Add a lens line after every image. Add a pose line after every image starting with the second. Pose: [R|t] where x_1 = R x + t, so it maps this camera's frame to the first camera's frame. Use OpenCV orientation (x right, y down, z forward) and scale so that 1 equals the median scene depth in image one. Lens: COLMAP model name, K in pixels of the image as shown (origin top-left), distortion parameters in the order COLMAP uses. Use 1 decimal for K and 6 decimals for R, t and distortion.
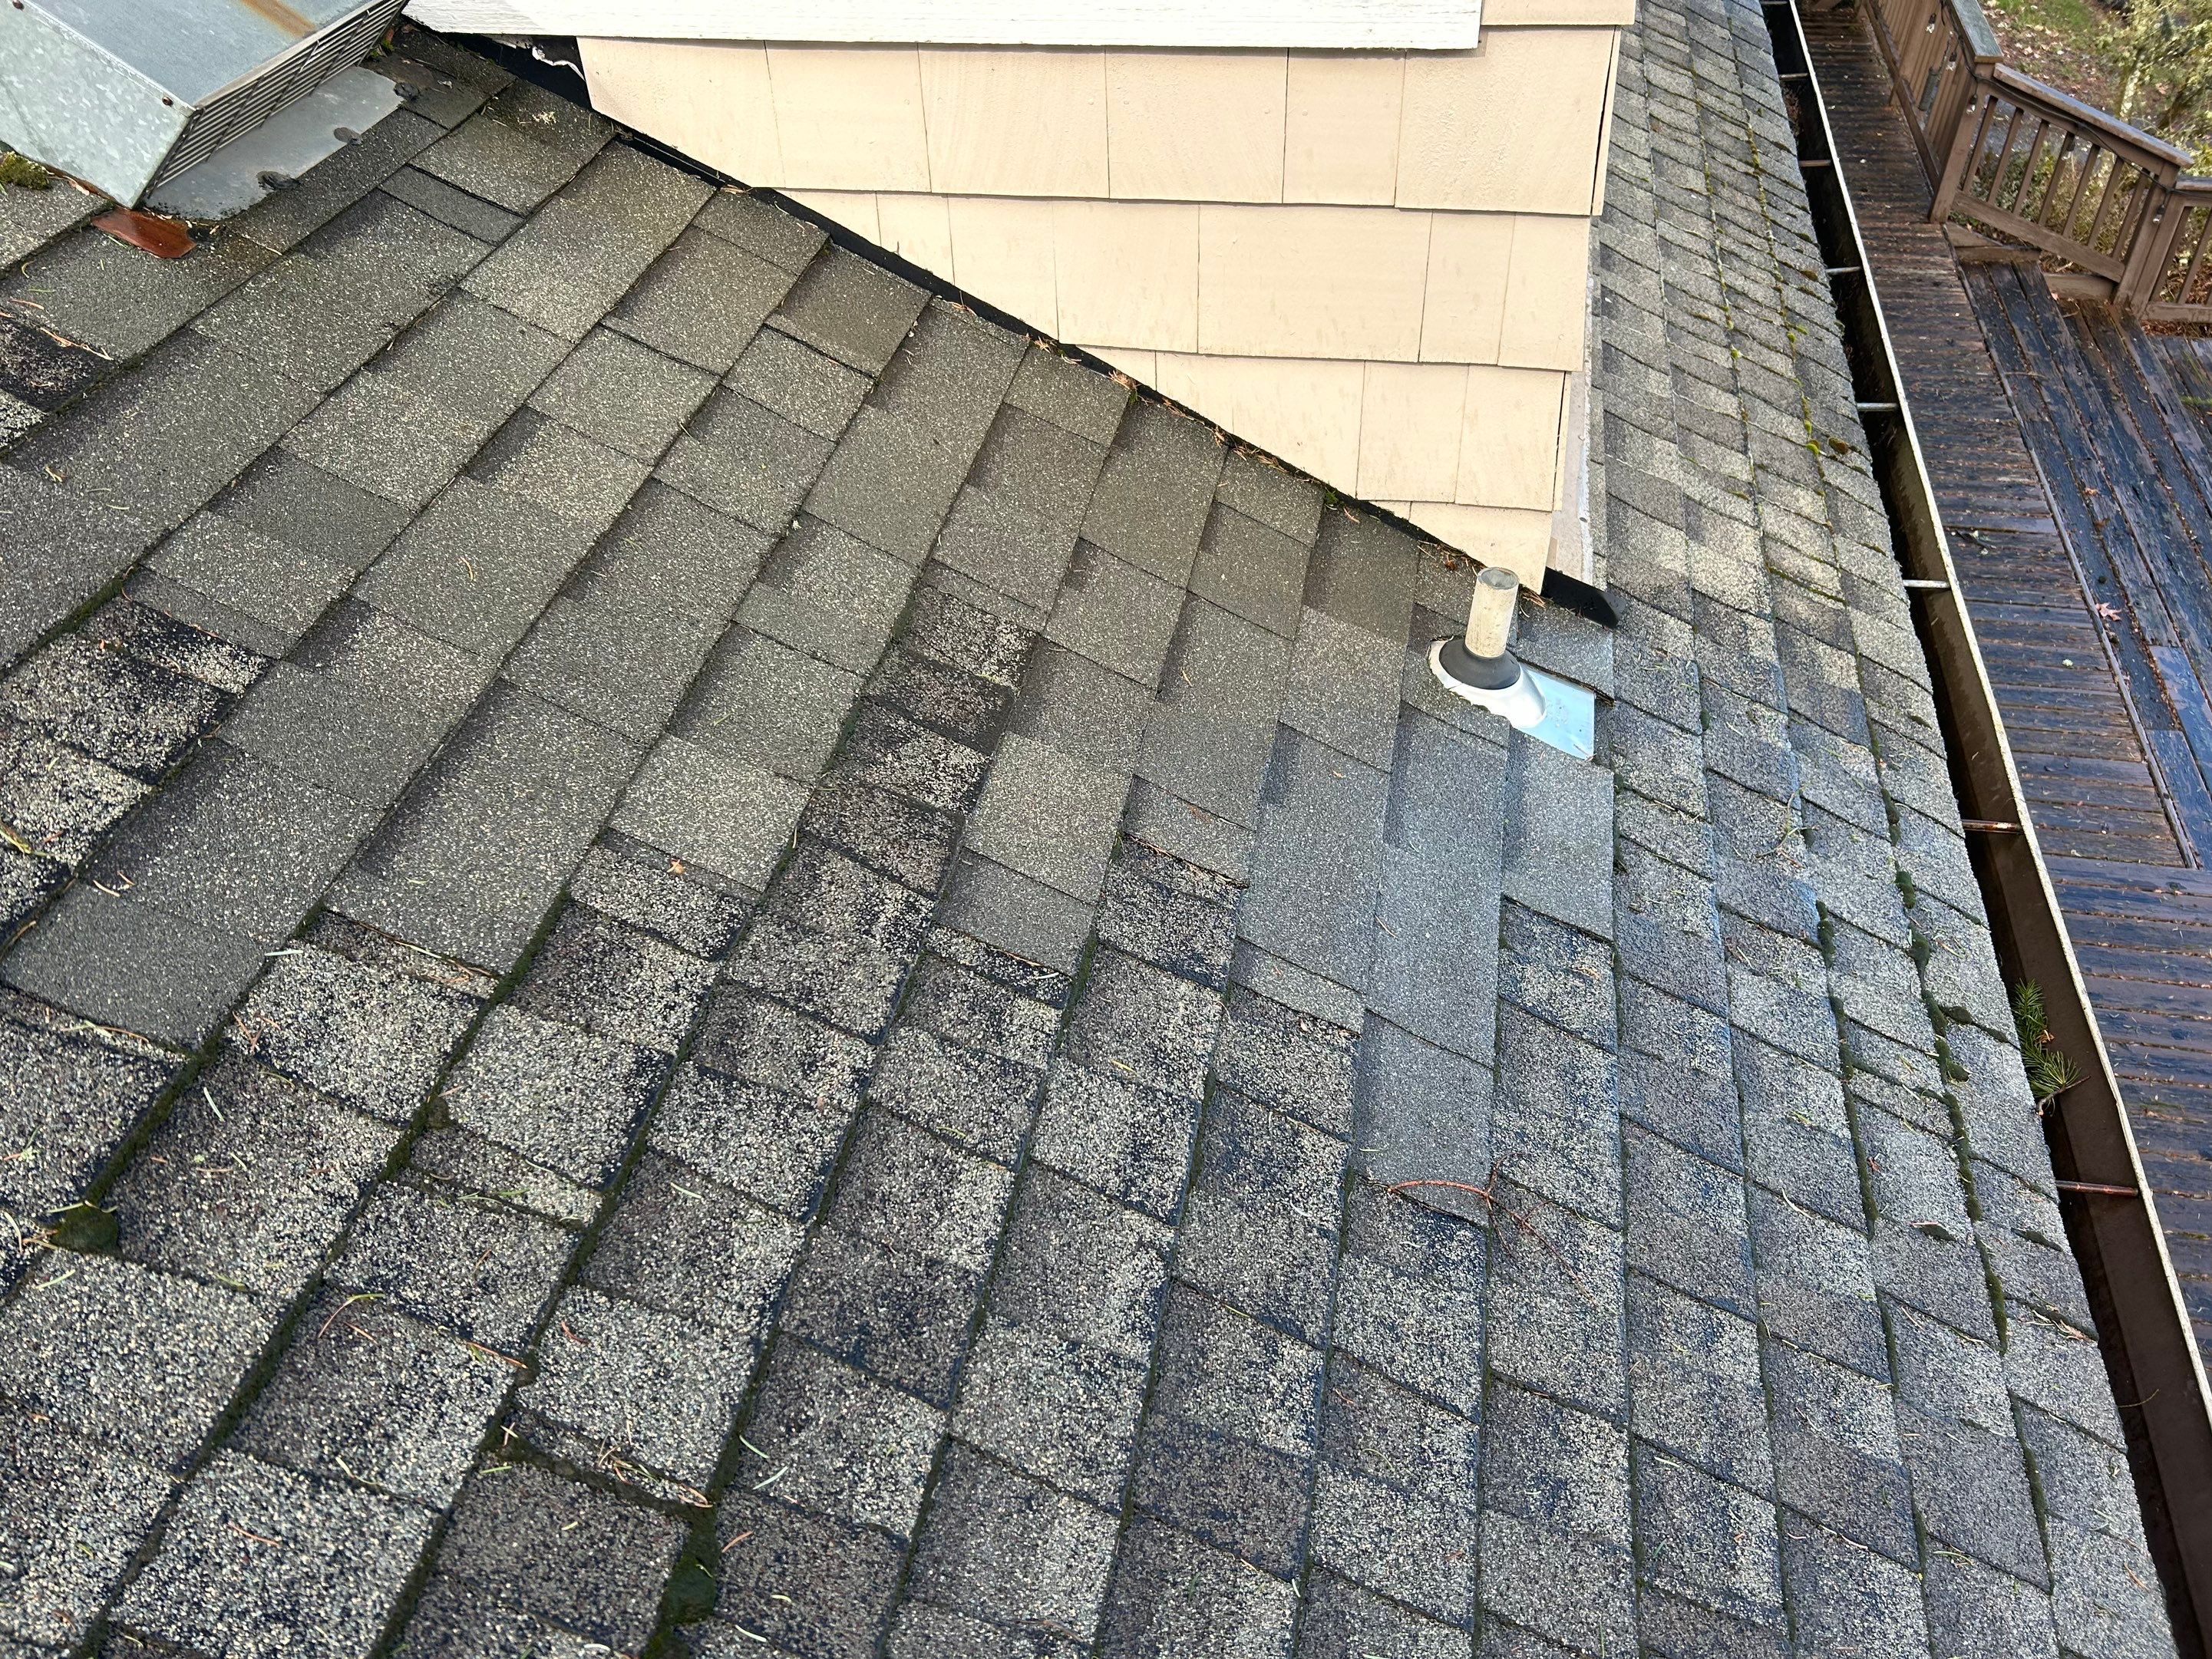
lens RADIAL K [[1681.9, 0, 1106.0], [0, 1681.9, 829.5], [0, 0, 1]] dist [0.001686, -0.001559]
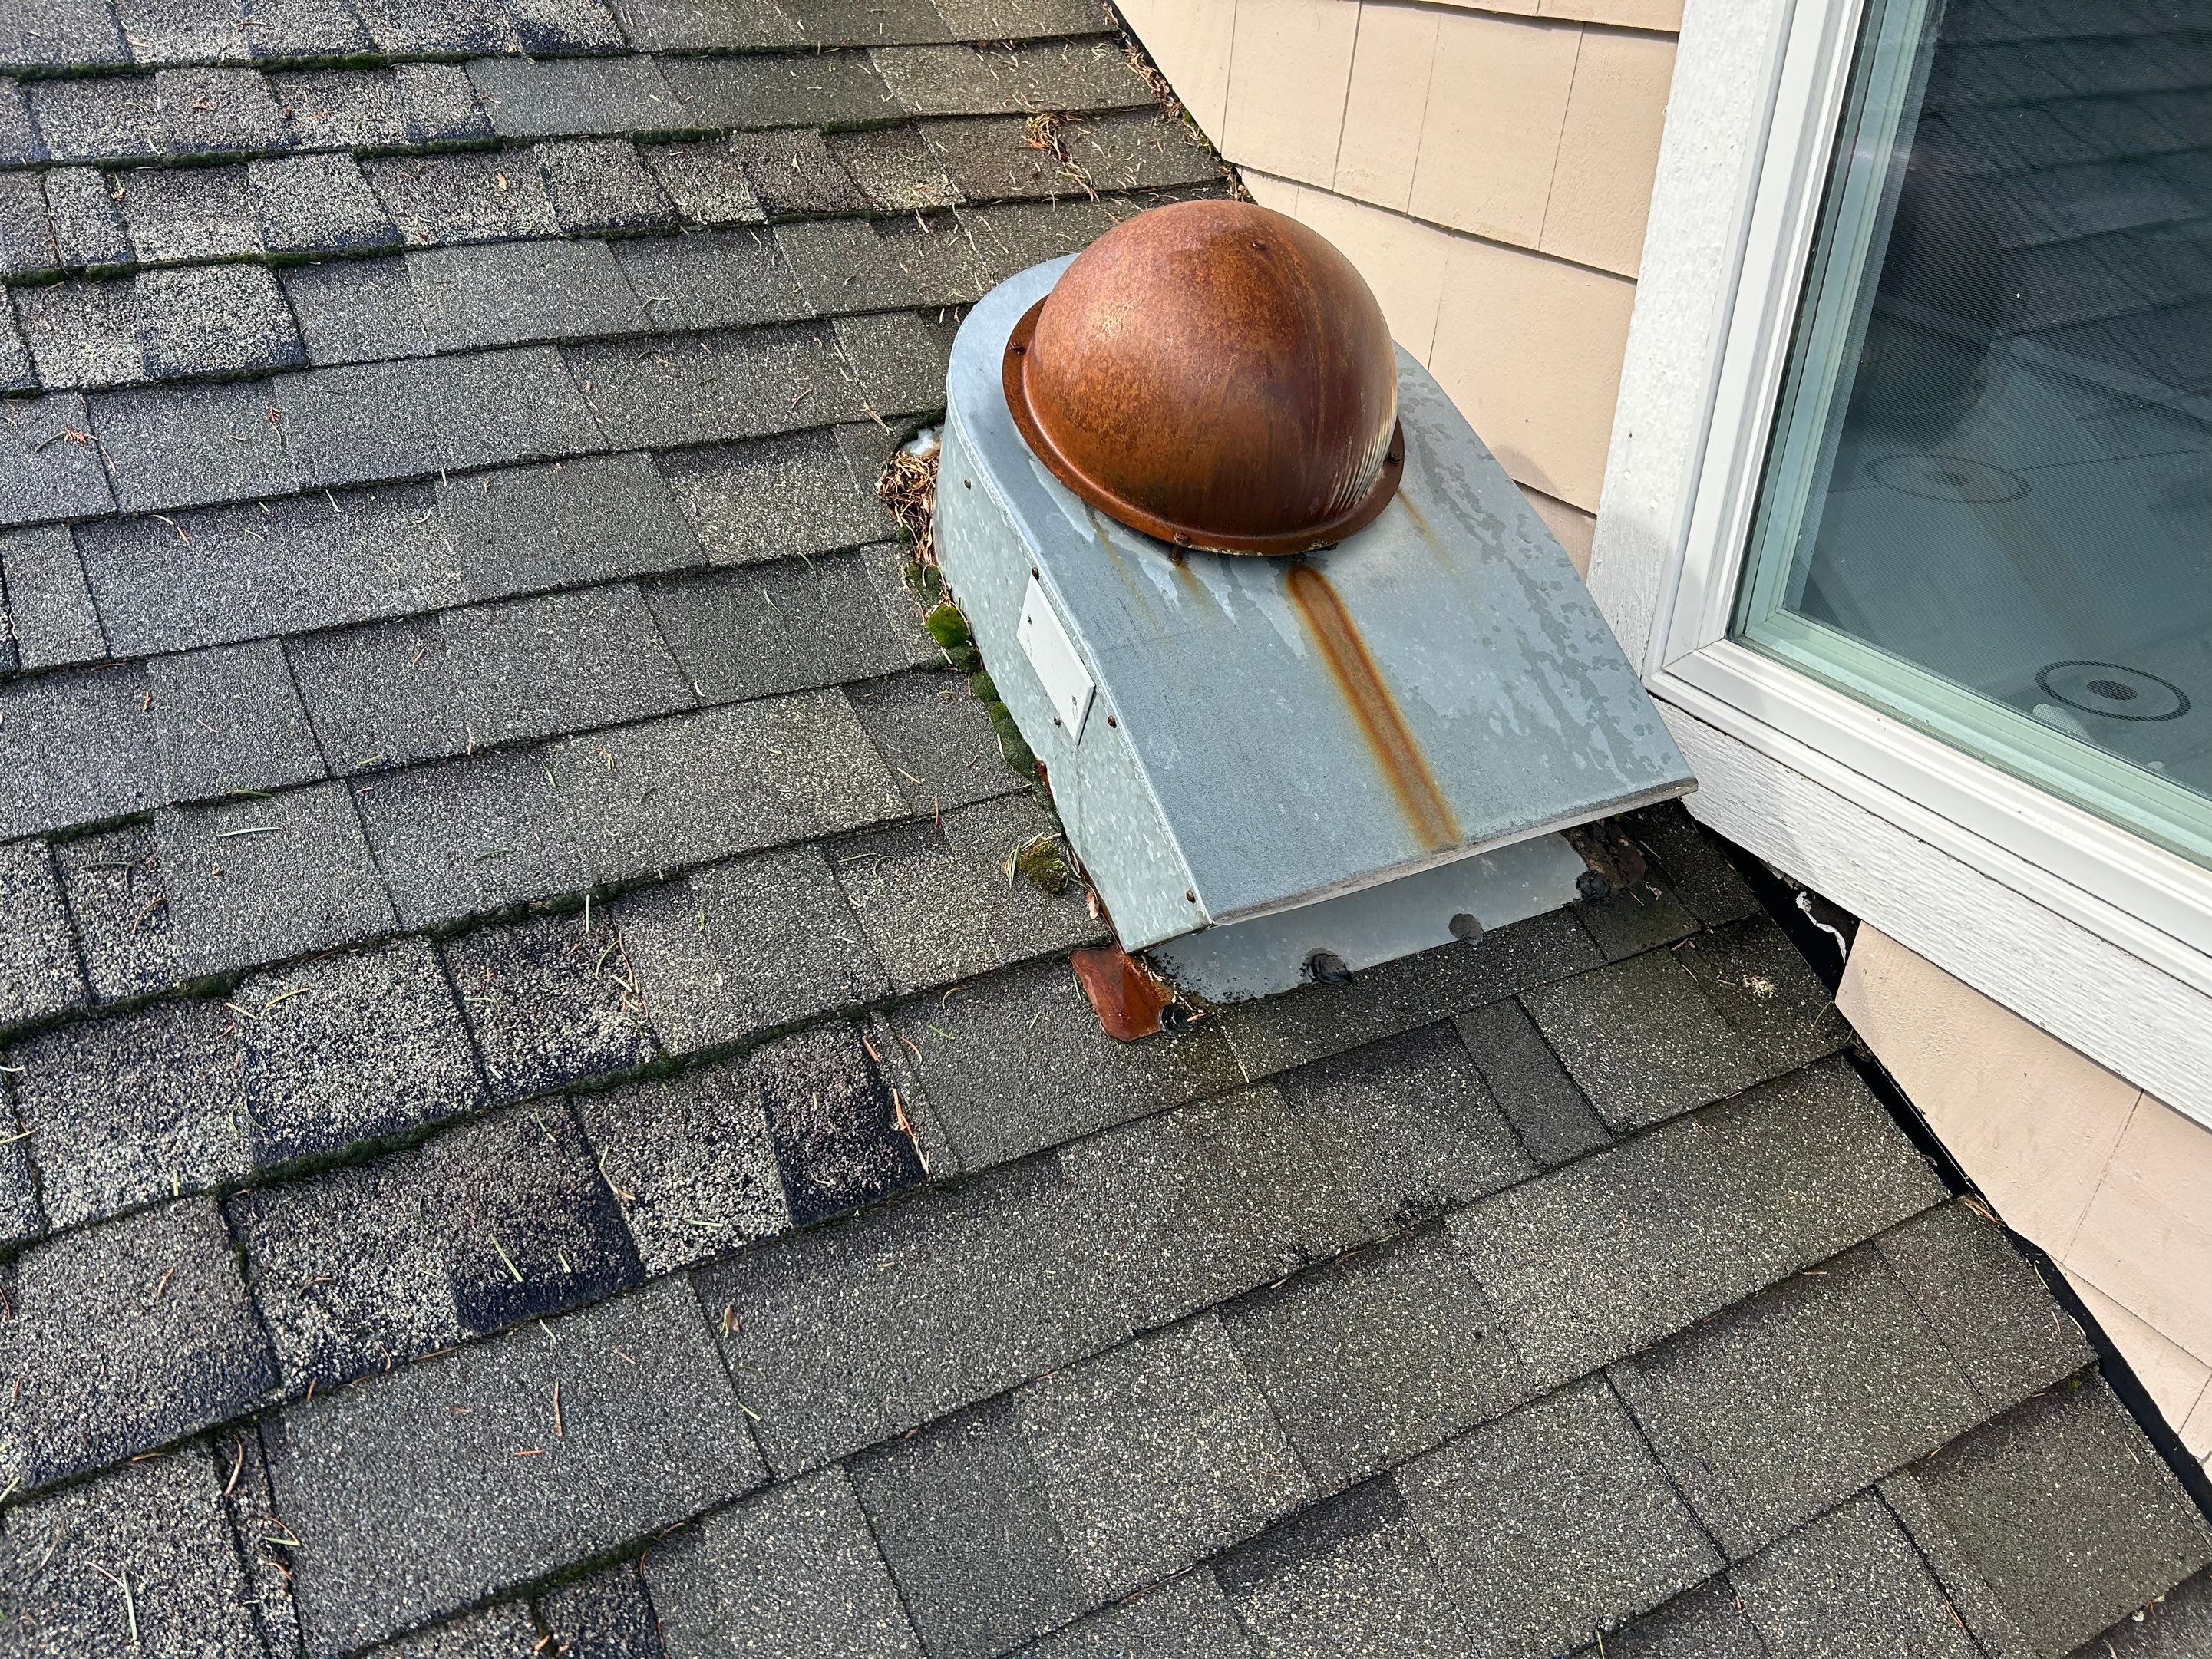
lens RADIAL K [[1735.9, 0, 1106.0], [0, 1735.9, 829.5], [0, 0, 1]] dist [0.095057, -0.113273]
pose [[0.642812, 0.434906, -0.630595, -0.091727], [-0.547450, 0.836624, 0.018943, -0.388745], [0.535809, 0.333043, 0.775881, 0.317254]]
